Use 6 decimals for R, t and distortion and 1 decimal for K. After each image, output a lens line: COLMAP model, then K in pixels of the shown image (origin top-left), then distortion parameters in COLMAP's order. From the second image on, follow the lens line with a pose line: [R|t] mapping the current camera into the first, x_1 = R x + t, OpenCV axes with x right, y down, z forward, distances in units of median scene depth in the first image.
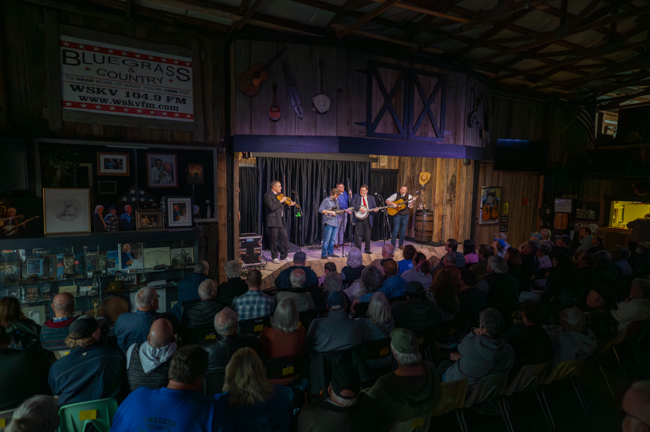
lens RADIAL K [[367.1, 0, 324.2], [0, 367.1, 215.6], [0, 0, 1]] dist [-0.006759, 0.000222]
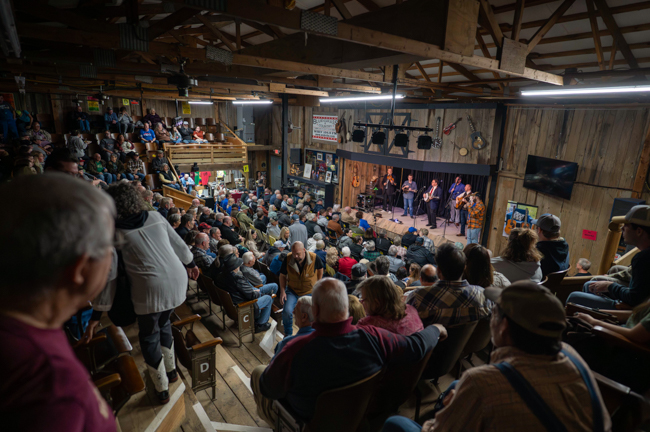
lens RADIAL K [[367.1, 0, 324.5], [0, 367.1, 215.0], [0, 0, 1]] dist [-0.006759, 0.000222]
pose [[0.156858, 0.243121, -0.957229, 2.170584], [-0.128239, 0.966036, 0.224343, -0.330888], [0.979260, 0.087564, 0.182708, 0.514452]]
